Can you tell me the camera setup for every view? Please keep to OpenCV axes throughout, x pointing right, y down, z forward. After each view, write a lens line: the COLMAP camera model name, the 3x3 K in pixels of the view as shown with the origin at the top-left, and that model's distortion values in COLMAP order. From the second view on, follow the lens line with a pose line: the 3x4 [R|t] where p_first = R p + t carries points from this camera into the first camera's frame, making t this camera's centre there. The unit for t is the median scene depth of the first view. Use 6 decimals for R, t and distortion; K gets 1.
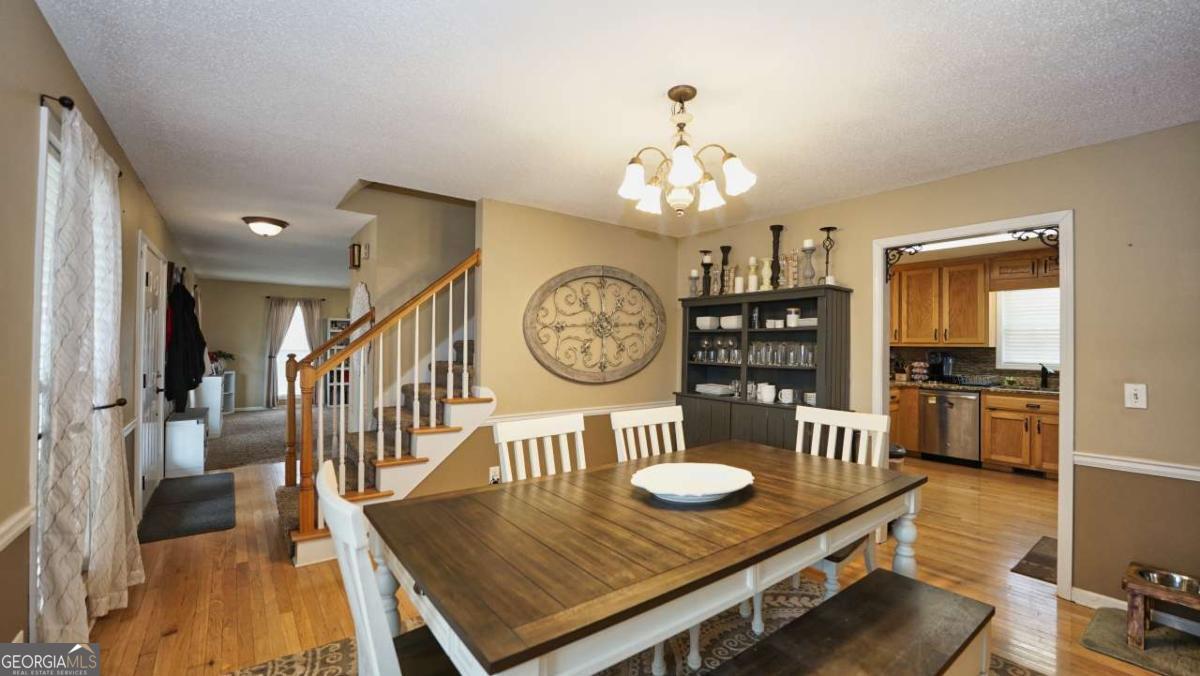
lens RADIAL K [[481.4, 0, 602.0], [0, 481.4, 337.4], [0, 0, 1]] dist [-0.026254, 0.000888]
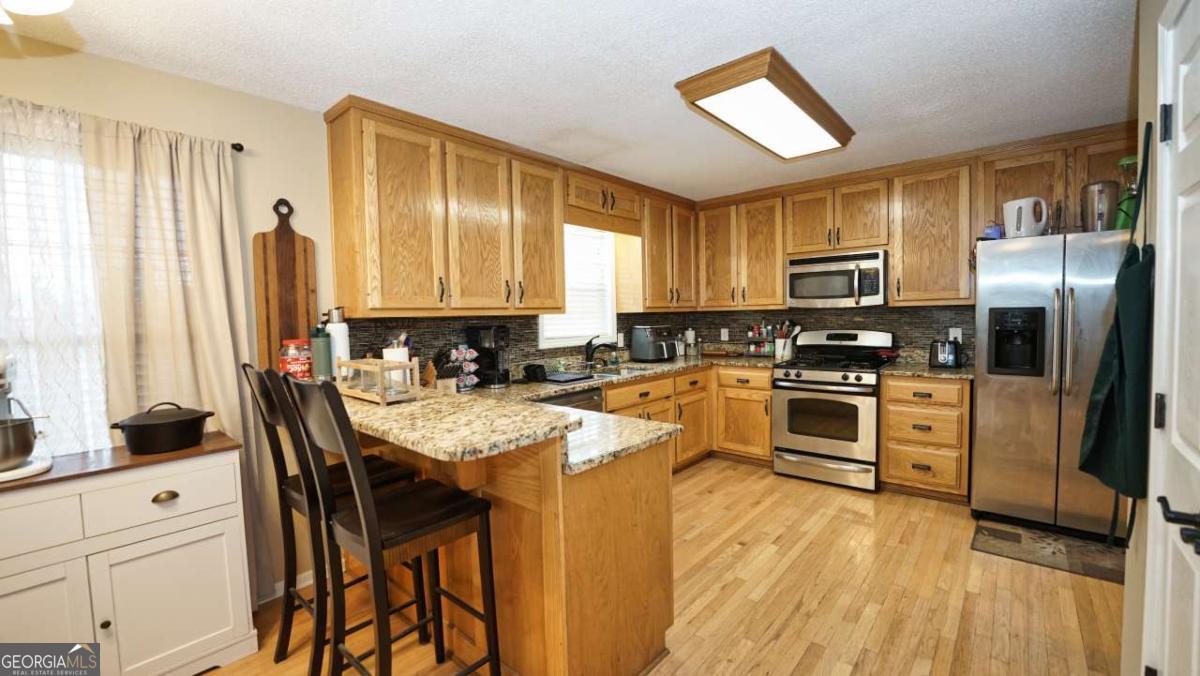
lens RADIAL K [[481.4, 0, 600.2], [0, 481.4, 337.5], [0, 0, 1]] dist [-0.026254, 0.000888]
pose [[-0.194081, -0.051667, 0.979624, 0.191121], [0.010451, 0.998447, 0.054730, 0.017025], [-0.980930, 0.020860, -0.193239, 1.041641]]
